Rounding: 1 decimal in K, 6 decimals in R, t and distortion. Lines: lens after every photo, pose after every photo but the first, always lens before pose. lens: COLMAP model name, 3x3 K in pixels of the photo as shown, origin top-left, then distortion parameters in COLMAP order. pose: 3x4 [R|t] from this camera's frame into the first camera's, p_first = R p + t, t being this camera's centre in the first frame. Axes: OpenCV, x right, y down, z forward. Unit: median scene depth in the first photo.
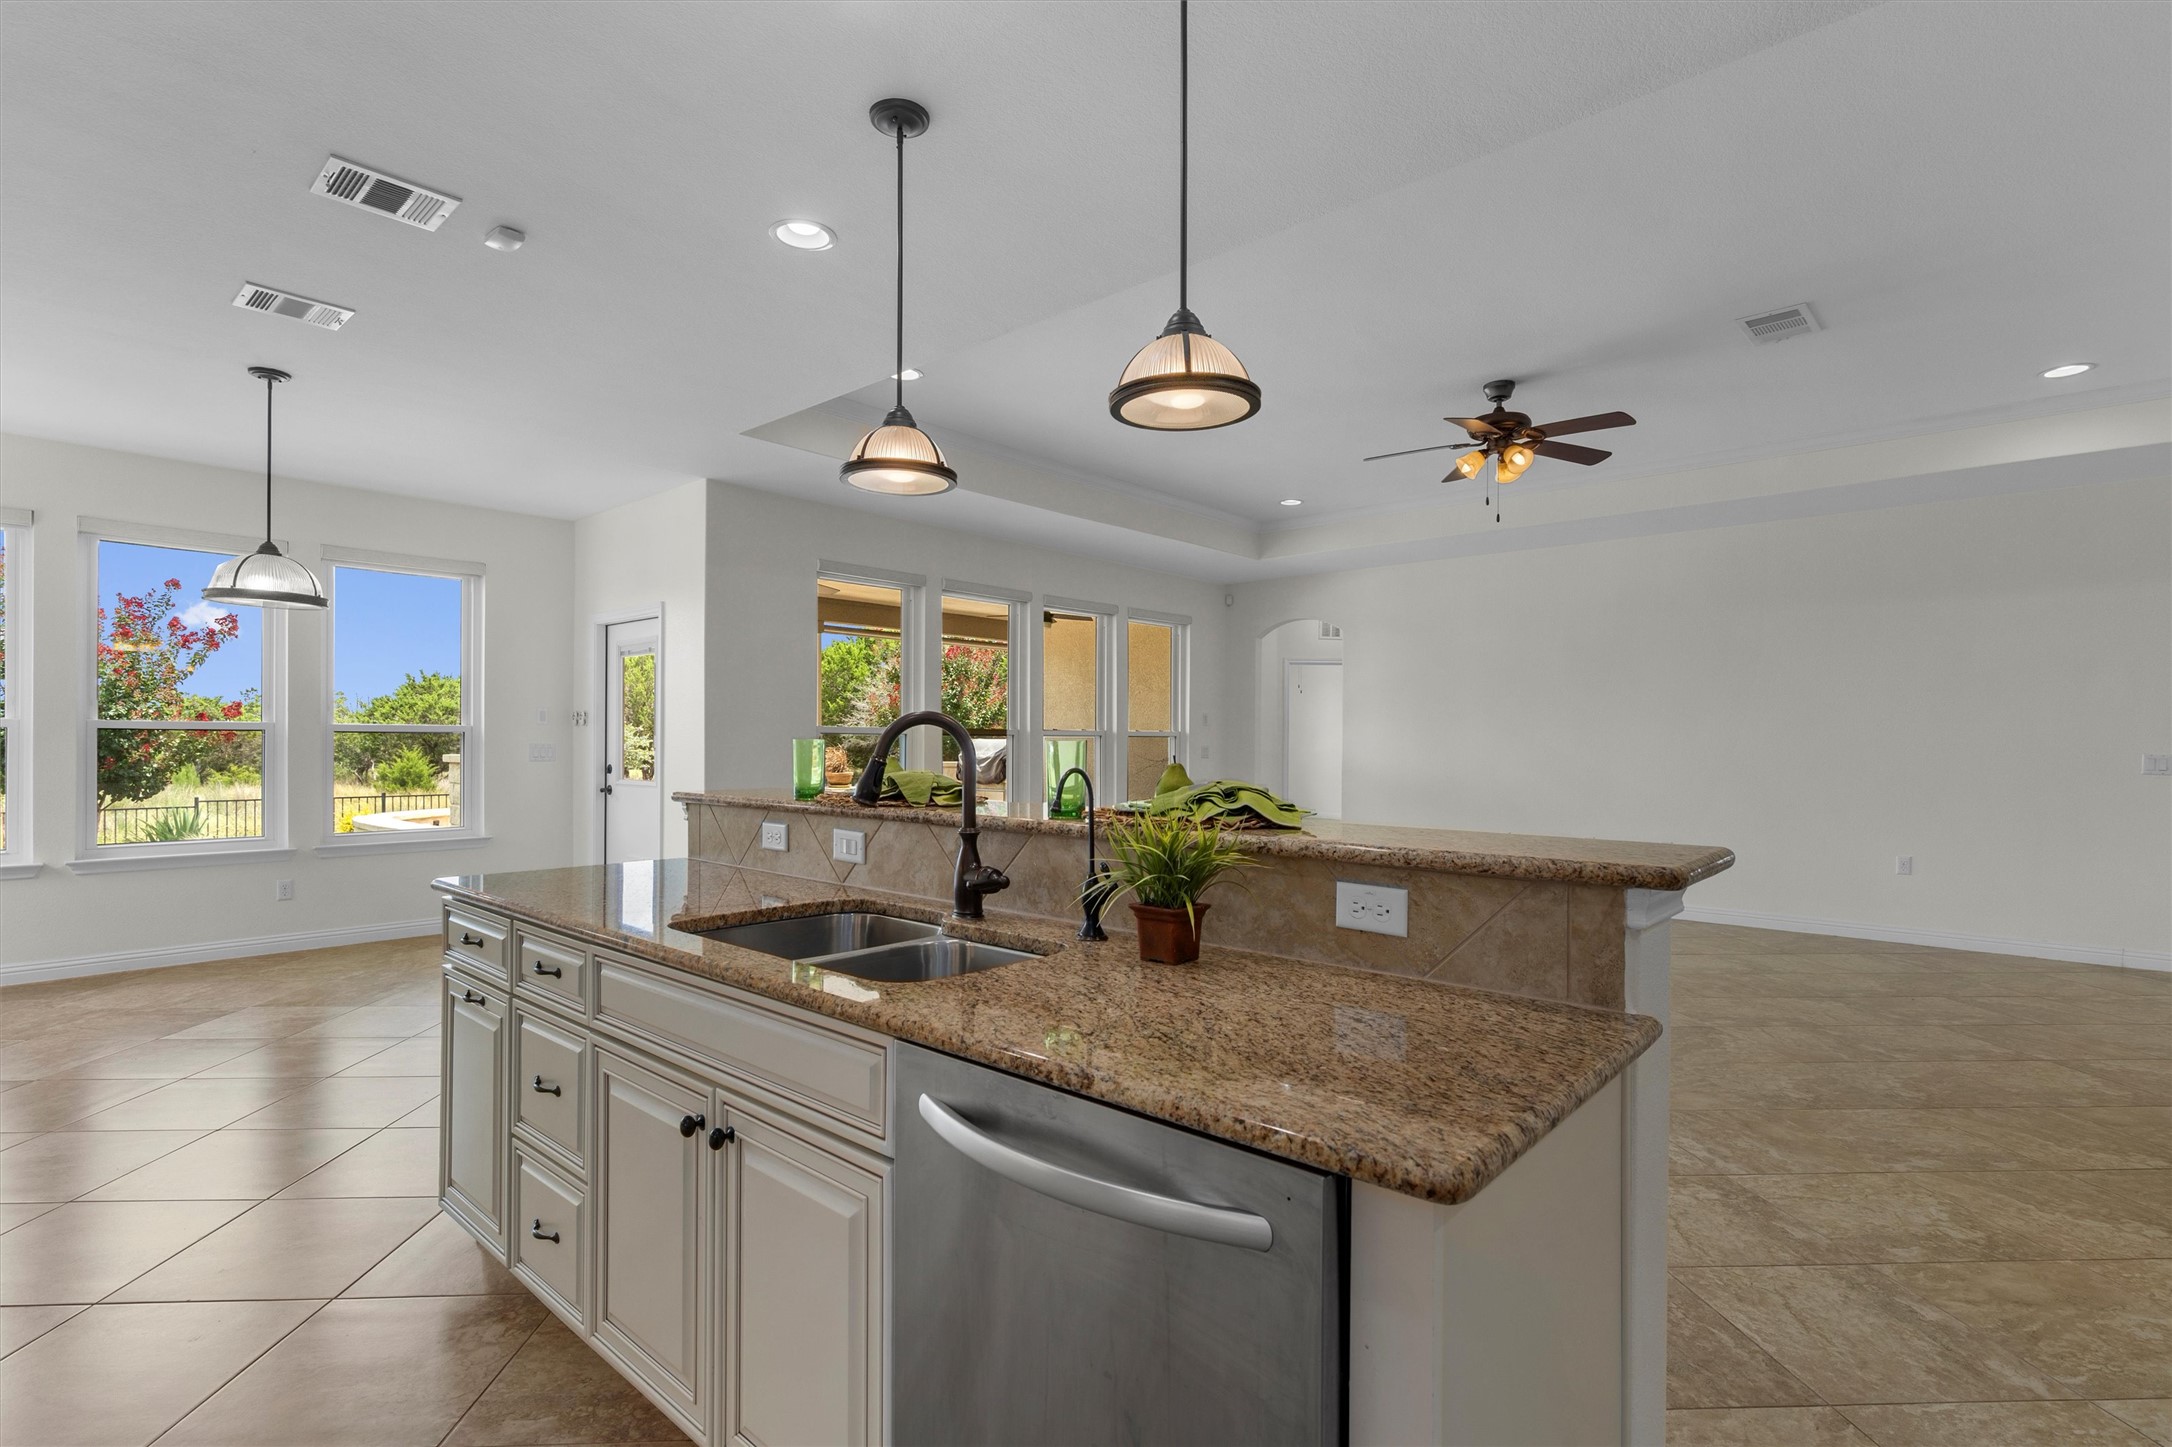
lens RADIAL K [[1044.3, 0, 1077.4], [0, 1044.3, 722.5], [0, 0, 1]] dist [-0.001330, 0.000092]
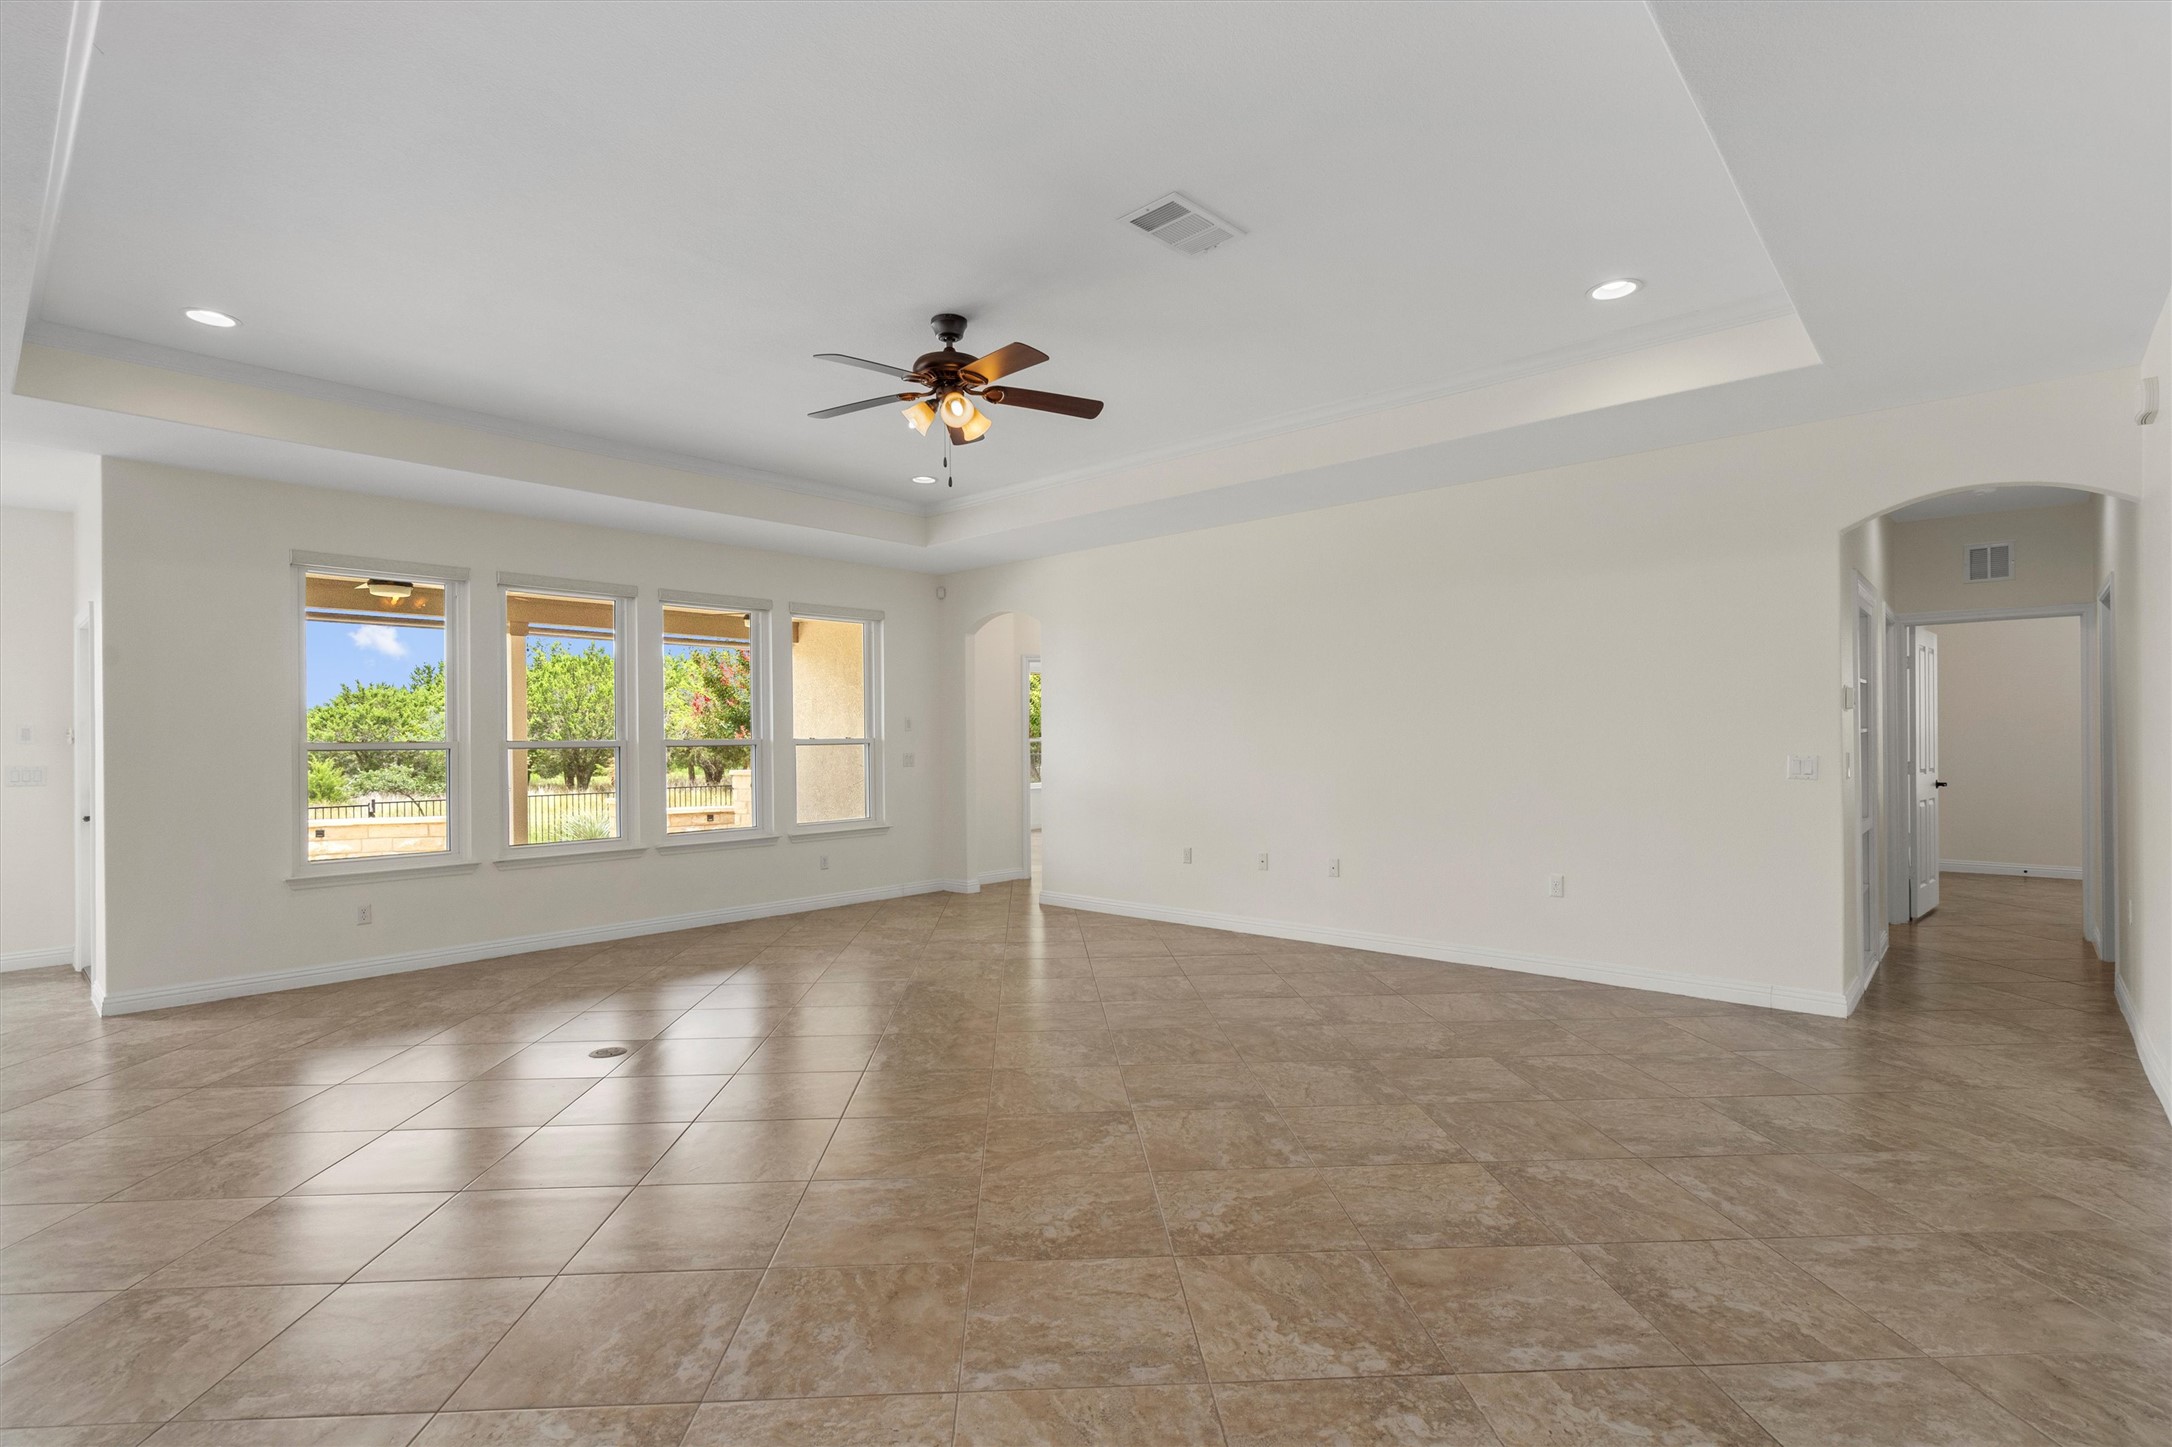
lens RADIAL K [[1031.0, 0, 1086.0], [0, 1031.0, 723.5], [0, 0, 1]] dist [-0.002273, -0.000279]
pose [[0.999901, -0.013553, 0.003742, 0.376710], [0.013548, 0.999907, 0.001319, -0.004022], [-0.003759, -0.001269, 0.999992, 0.139393]]
